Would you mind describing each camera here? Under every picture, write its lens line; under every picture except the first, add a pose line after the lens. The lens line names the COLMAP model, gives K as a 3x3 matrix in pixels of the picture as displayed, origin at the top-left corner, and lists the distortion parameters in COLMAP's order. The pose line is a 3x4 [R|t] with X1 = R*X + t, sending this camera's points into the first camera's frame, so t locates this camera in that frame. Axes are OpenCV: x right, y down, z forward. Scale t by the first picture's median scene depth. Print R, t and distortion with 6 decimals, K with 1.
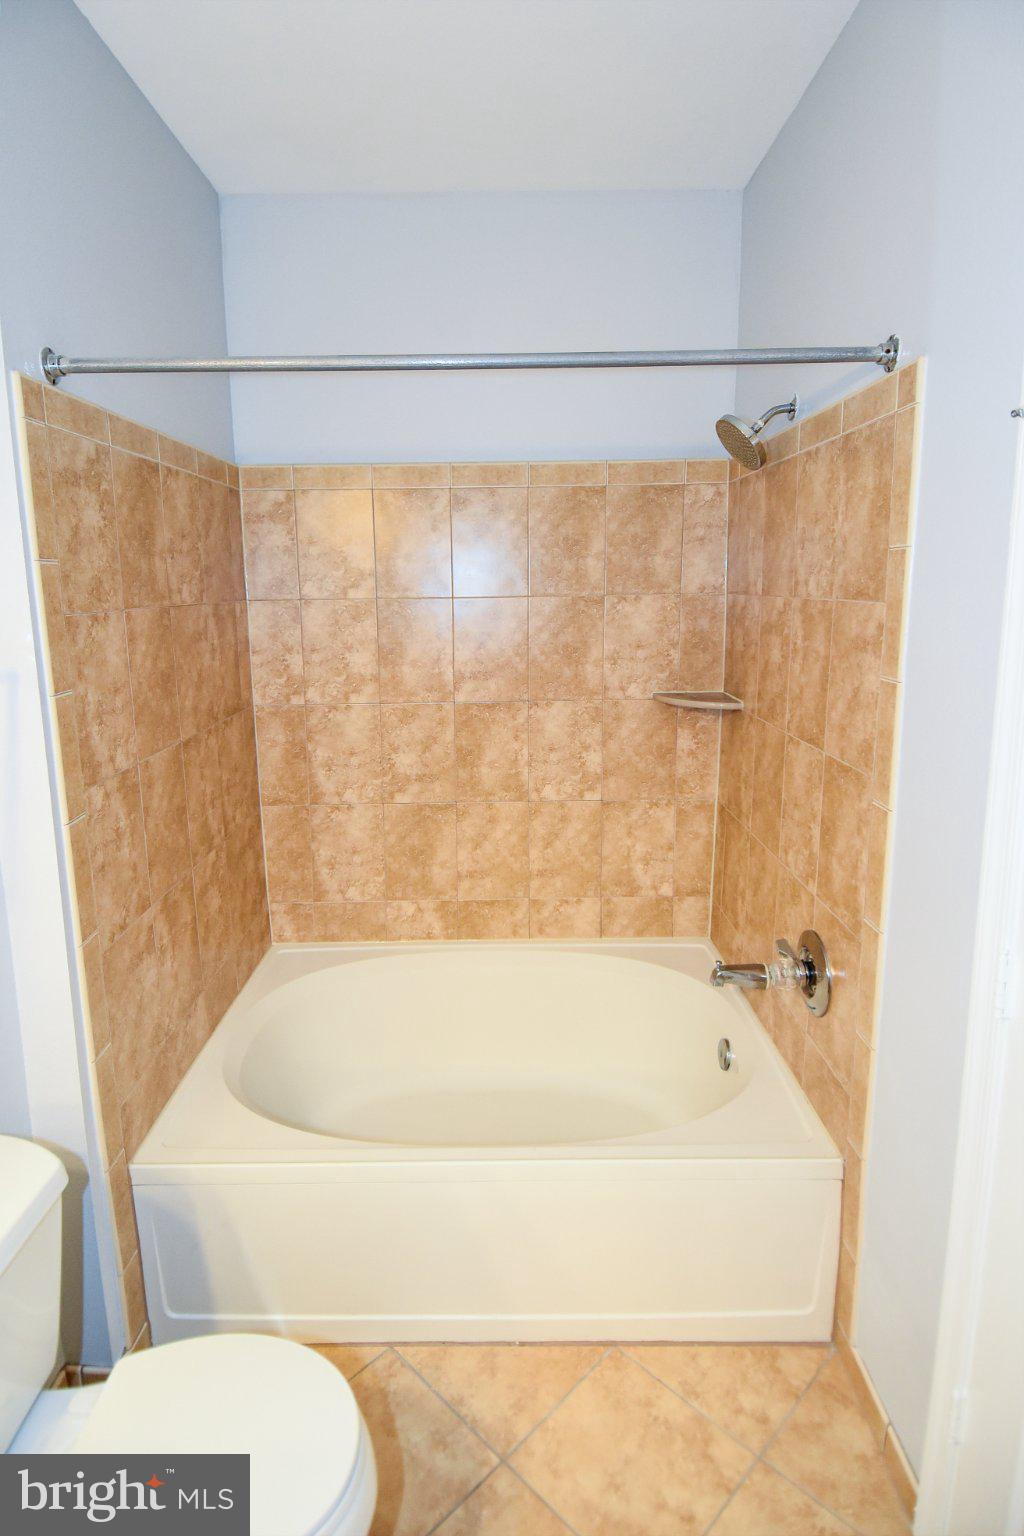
lens RADIAL K [[835.5, 0, 509.5], [0, 835.5, 767.5], [0, 0, 1]] dist [0.019055, -0.000185]
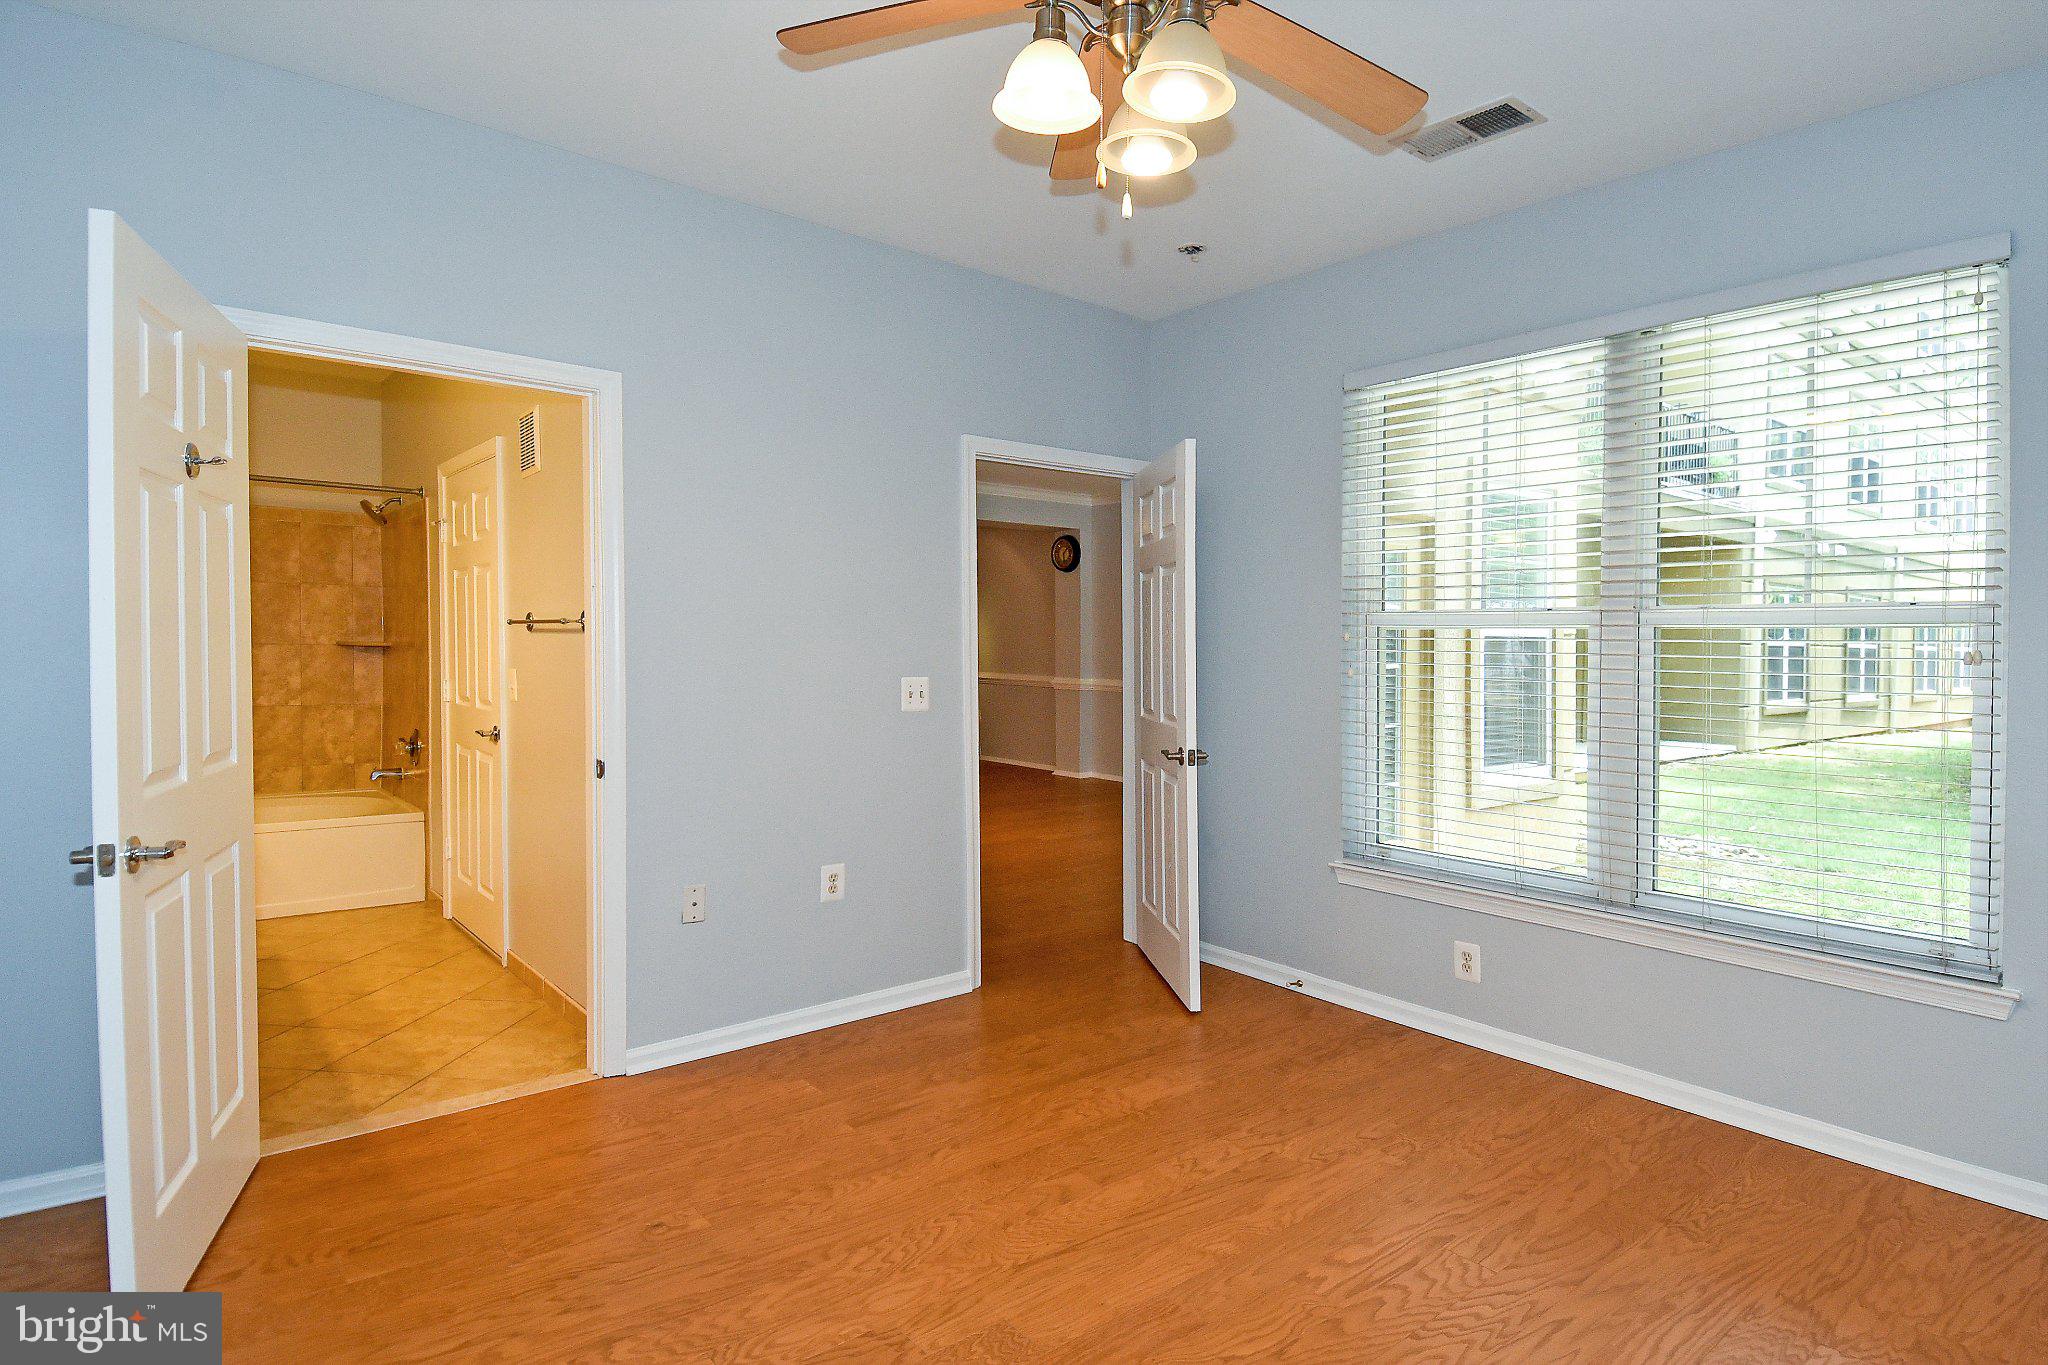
lens RADIAL K [[1114.0, 0, 1029.7], [0, 1114.0, 675.5], [0, 0, 1]] dist [0.019055, -0.000185]
pose [[0.777233, -0.000307, 0.629212, -0.168577], [0.112363, 0.983993, -0.138317, 0.453264], [-0.619098, 0.178205, 0.764827, -1.608882]]
